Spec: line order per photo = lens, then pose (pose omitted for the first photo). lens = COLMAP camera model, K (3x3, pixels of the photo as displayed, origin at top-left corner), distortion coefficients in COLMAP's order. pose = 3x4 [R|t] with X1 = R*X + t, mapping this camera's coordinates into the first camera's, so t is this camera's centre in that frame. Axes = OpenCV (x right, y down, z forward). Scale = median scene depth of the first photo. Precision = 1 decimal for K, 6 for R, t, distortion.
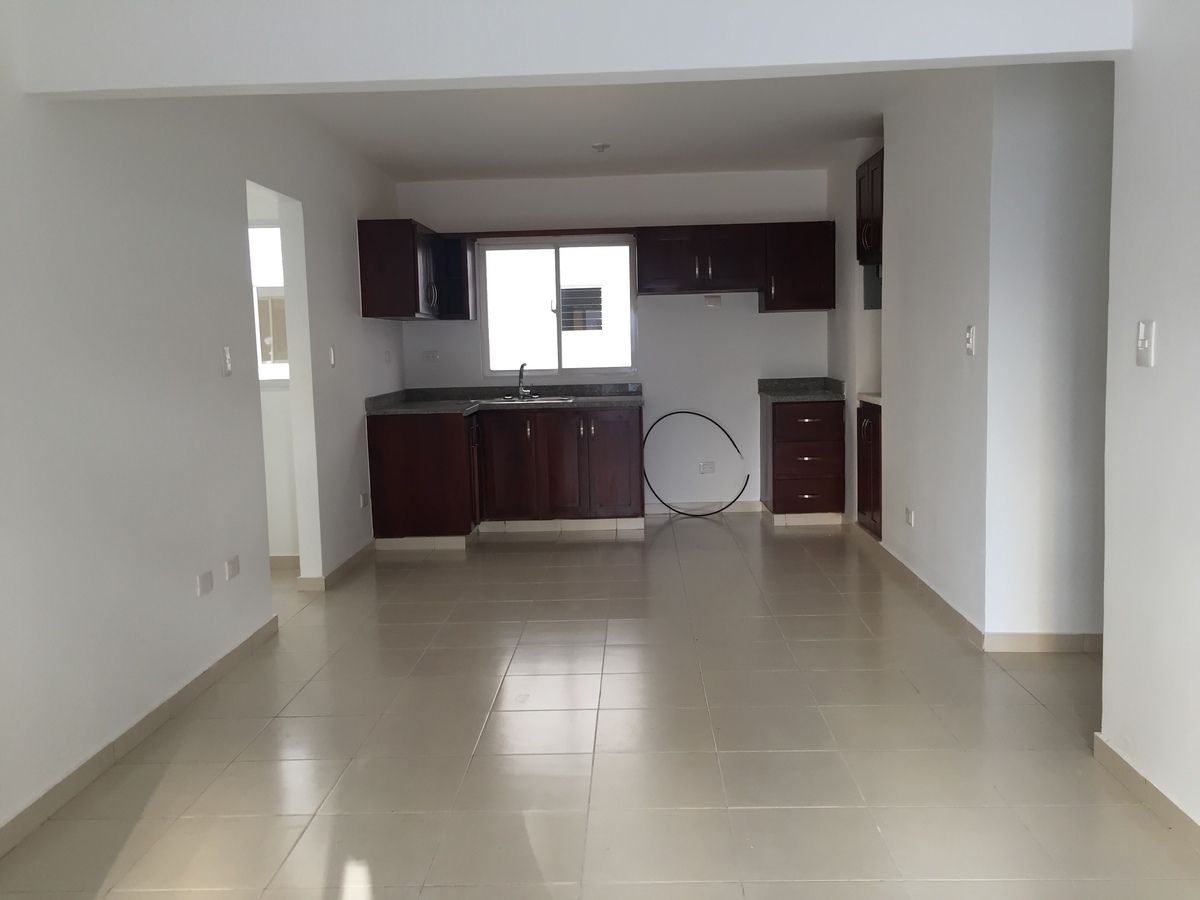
lens RADIAL K [[1036.1, 0, 621.1], [0, 1036.1, 449.9], [0, 0, 1]] dist [0.120623, -0.121827]
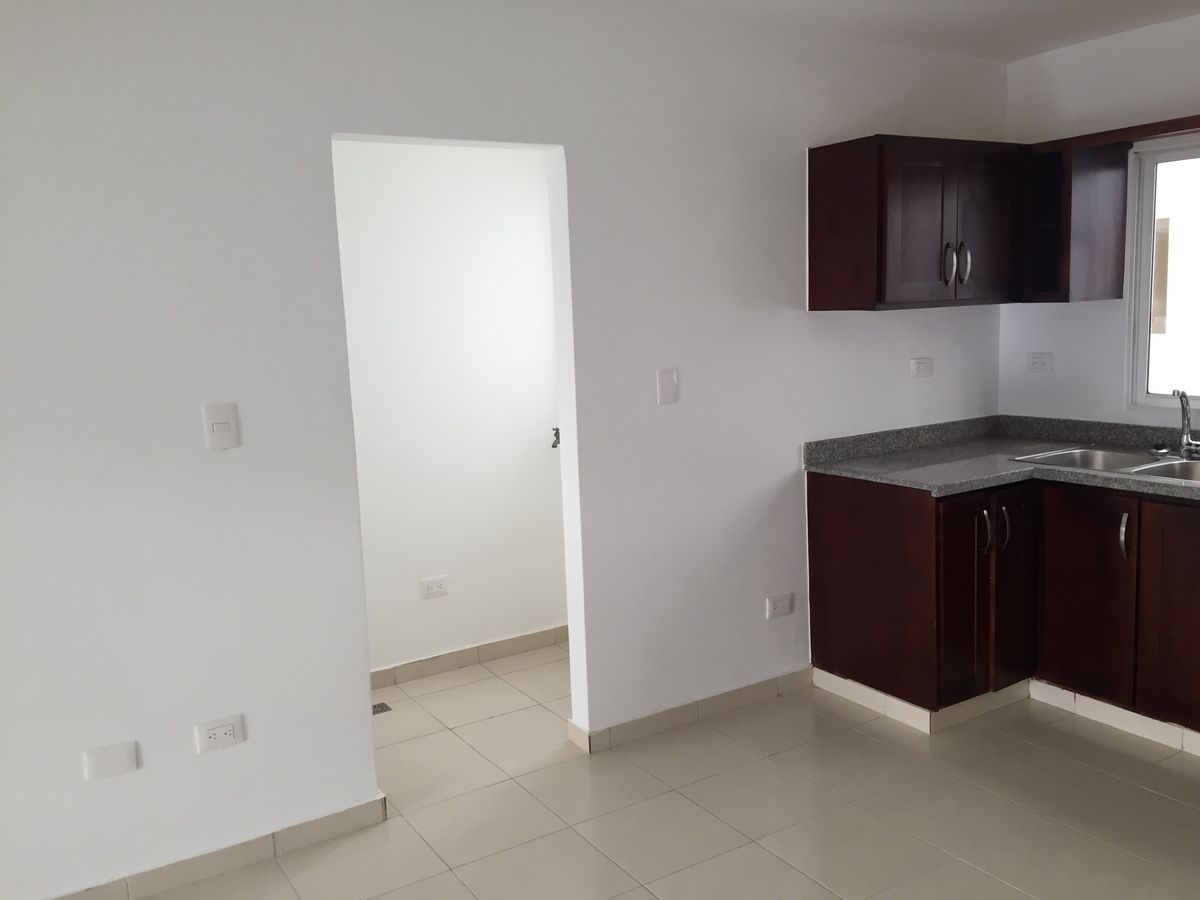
lens RADIAL K [[1036.1, 0, 621.1], [0, 1036.1, 449.9], [0, 0, 1]] dist [0.120623, -0.121827]
pose [[0.565865, 0.121225, -0.815538, 0.170101], [-0.065451, 0.992615, 0.102134, -0.088136], [0.821896, -0.004416, 0.569620, 0.488877]]
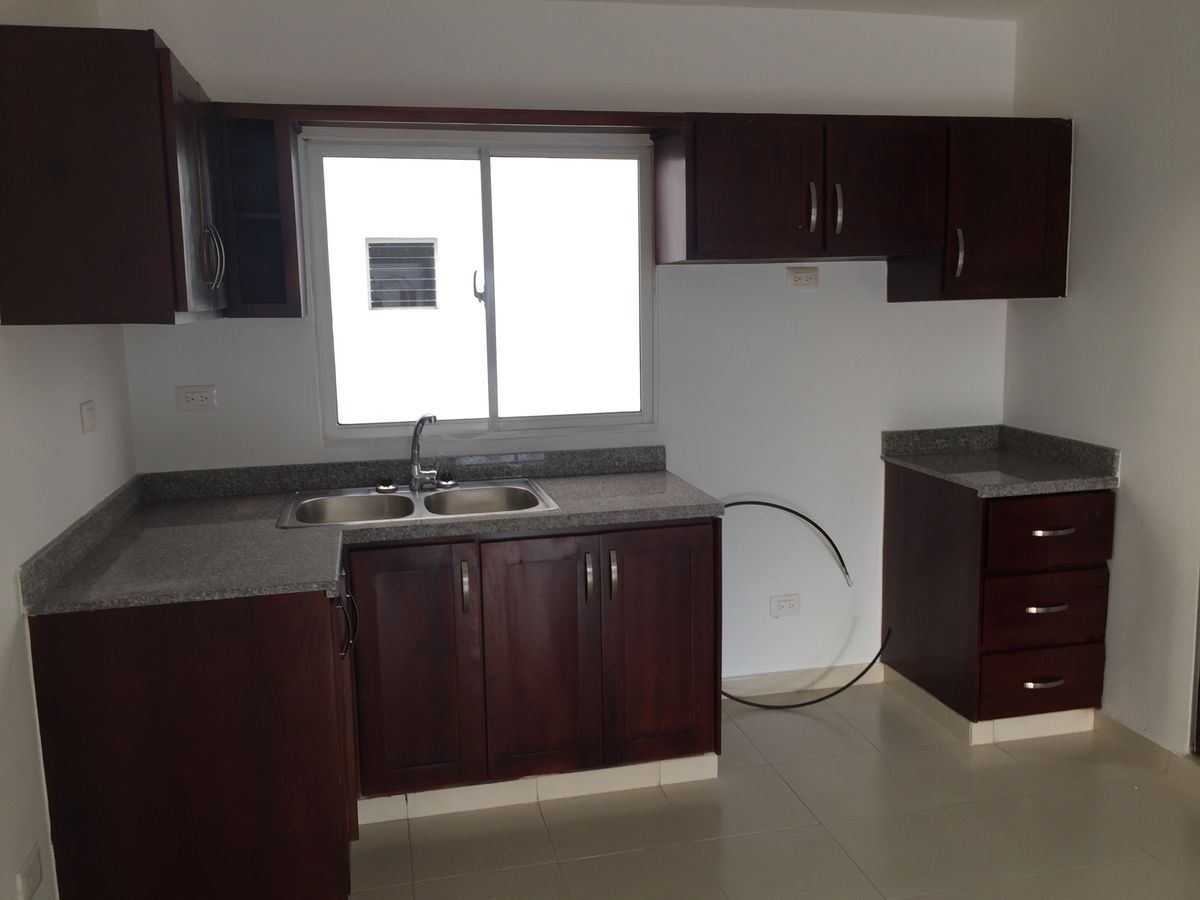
lens RADIAL K [[1036.1, 0, 621.1], [0, 1036.1, 449.9], [0, 0, 1]] dist [0.120623, -0.121827]
pose [[0.968236, -0.029983, 0.248235, -0.123995], [0.019801, 0.998861, 0.043411, -0.085615], [-0.249254, -0.037116, 0.967727, 0.542074]]
